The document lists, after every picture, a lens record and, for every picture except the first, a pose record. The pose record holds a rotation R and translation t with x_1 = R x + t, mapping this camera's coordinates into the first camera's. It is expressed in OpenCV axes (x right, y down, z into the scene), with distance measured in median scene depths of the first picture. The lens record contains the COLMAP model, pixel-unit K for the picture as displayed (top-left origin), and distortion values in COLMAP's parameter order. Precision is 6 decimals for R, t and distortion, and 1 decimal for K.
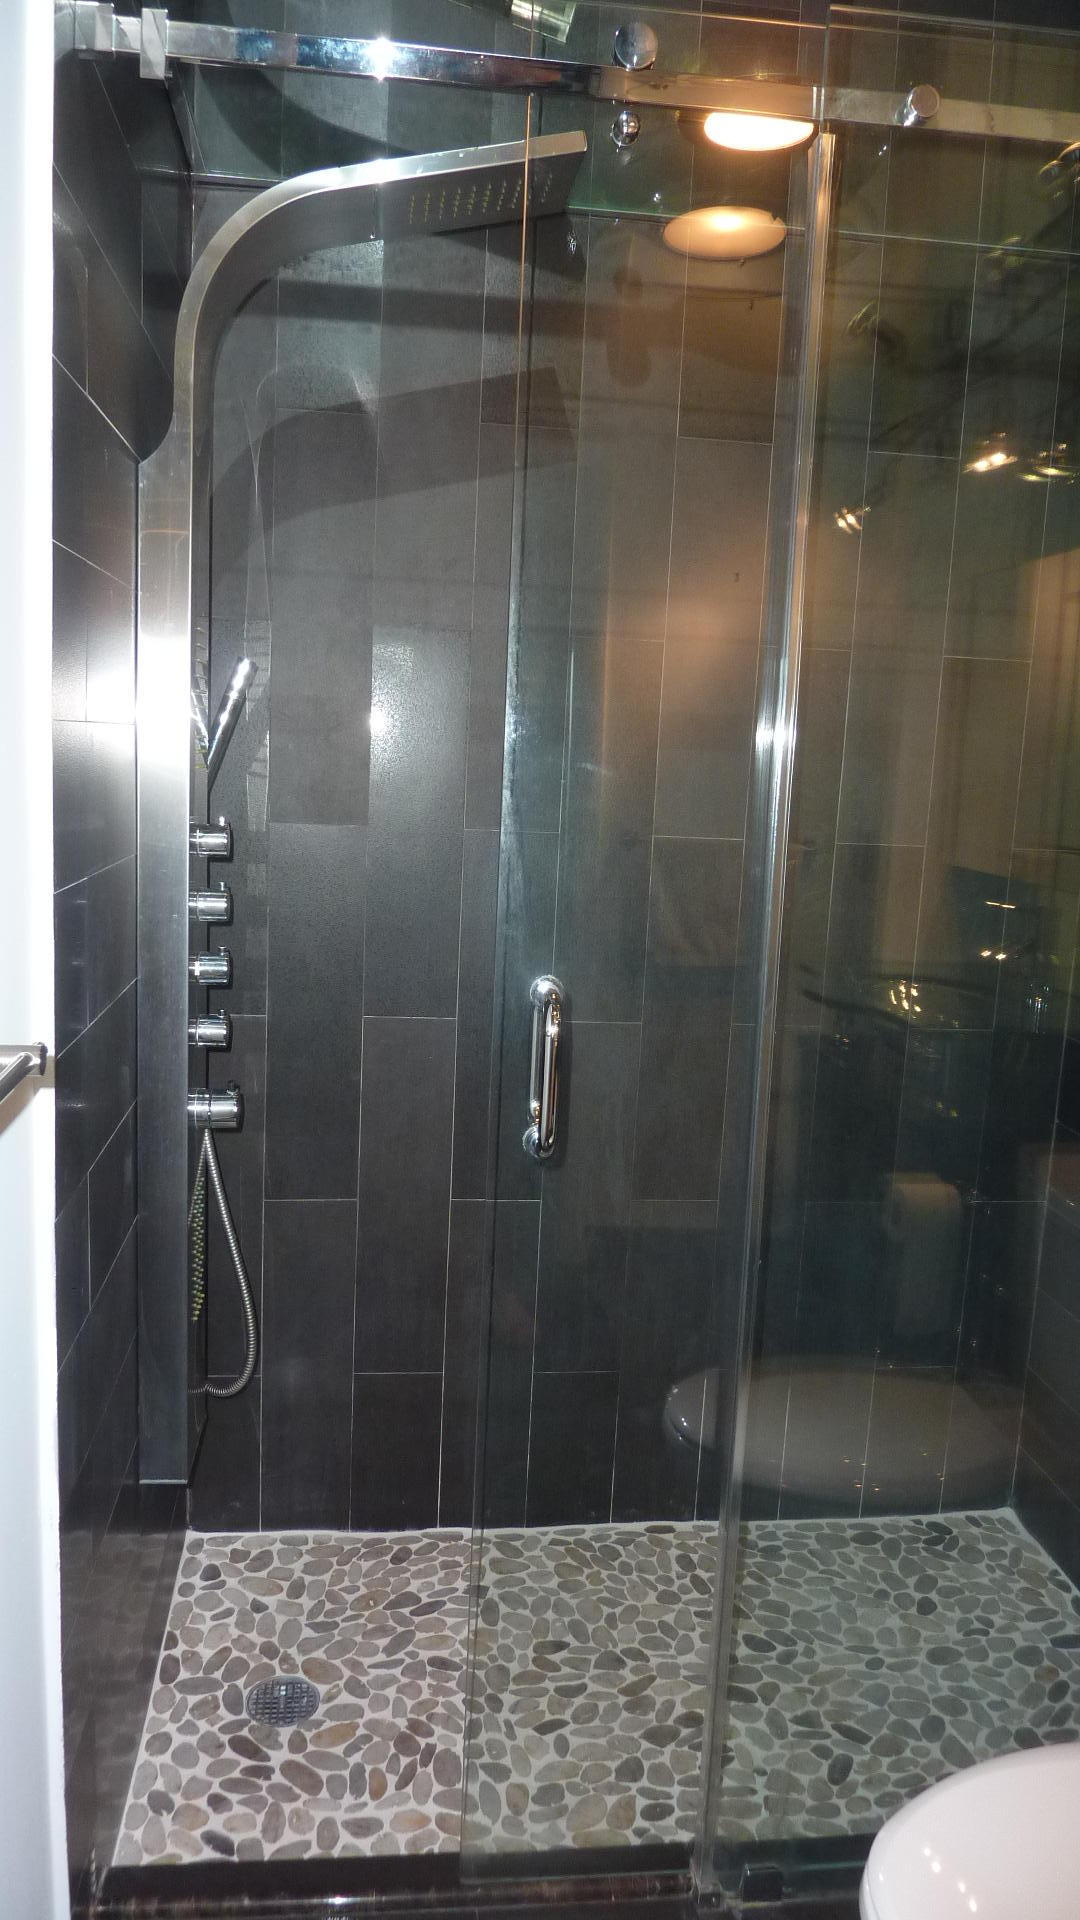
lens RADIAL K [[1340.1, 0, 535.5], [0, 1340.1, 960.3], [0, 0, 1]] dist [-0.042841, -0.001492]
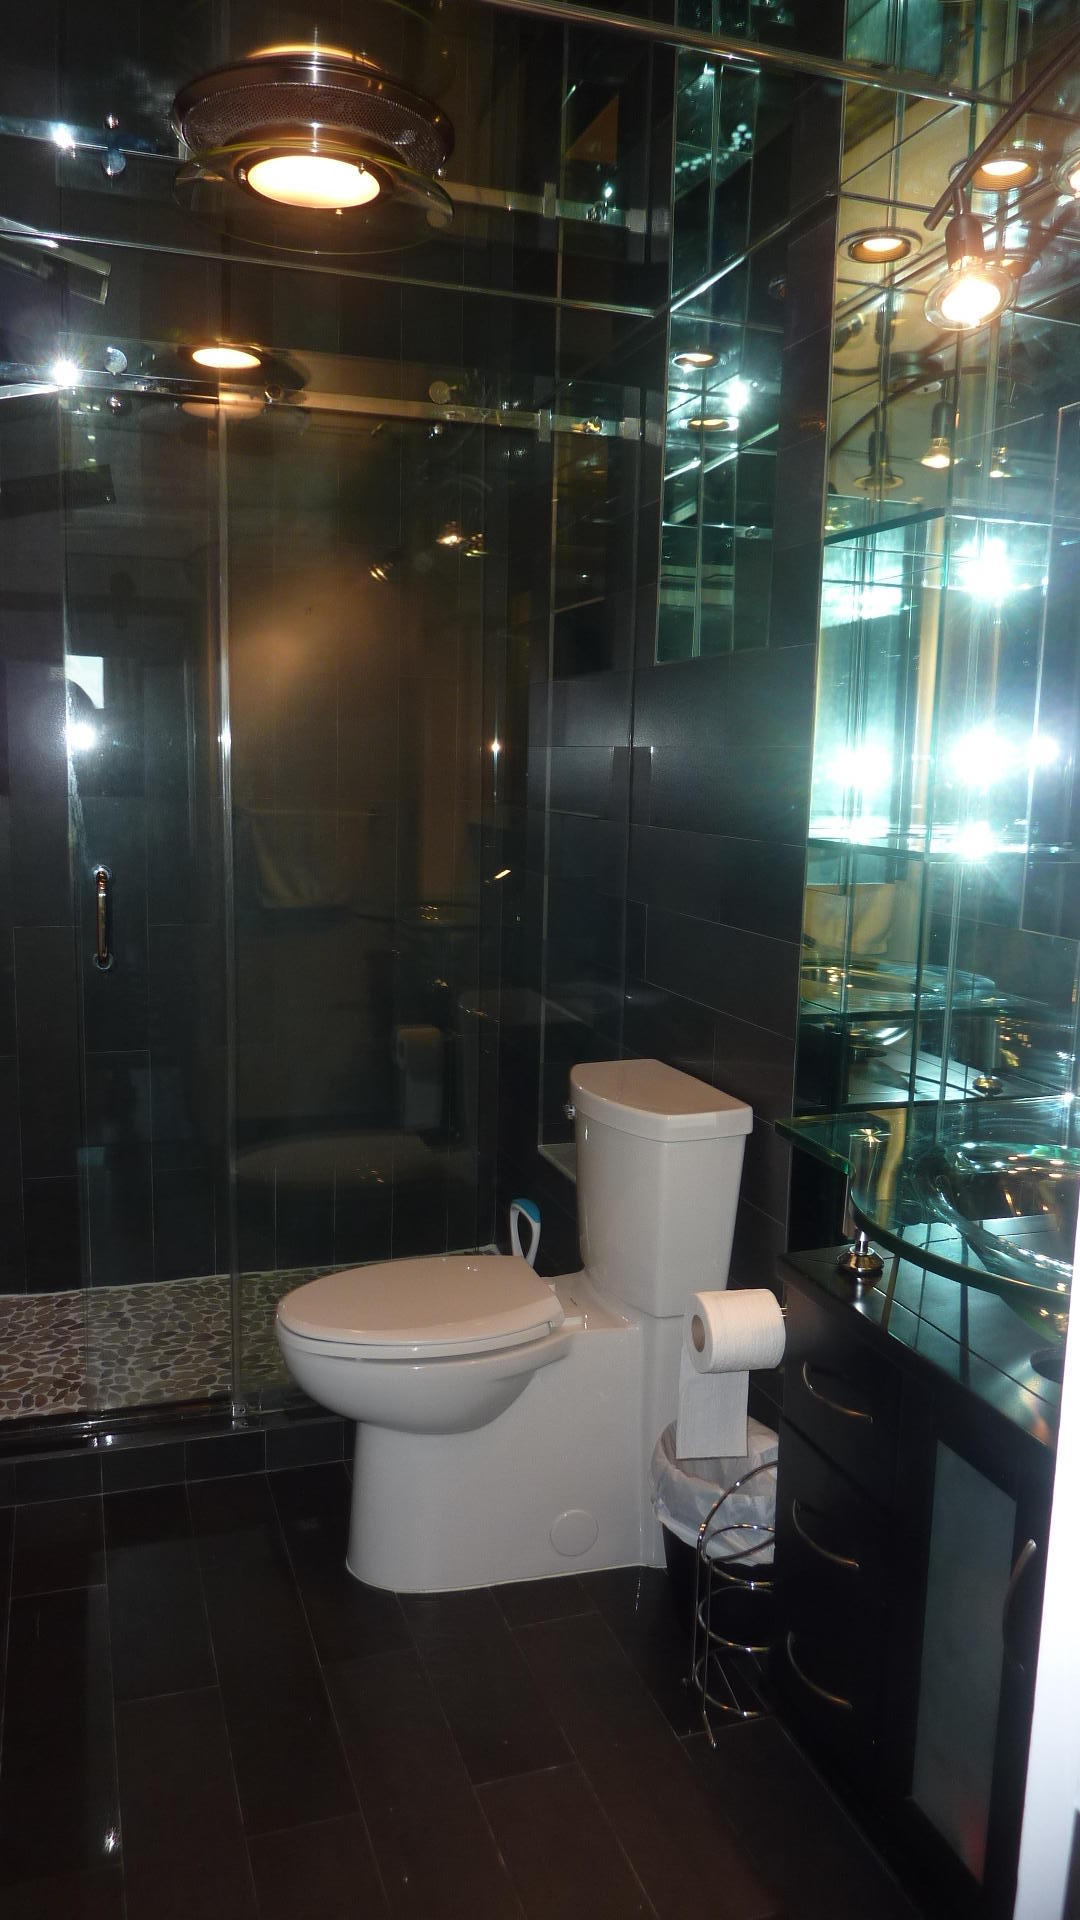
lens RADIAL K [[1340.1, 0, 539.8], [0, 1340.1, 958.6], [0, 0, 1]] dist [-0.042841, -0.001492]
pose [[0.976999, -0.052326, 0.206722, 0.135417], [0.052782, 0.998601, 0.003310, 0.105672], [-0.206606, 0.007678, 0.978394, -0.561055]]
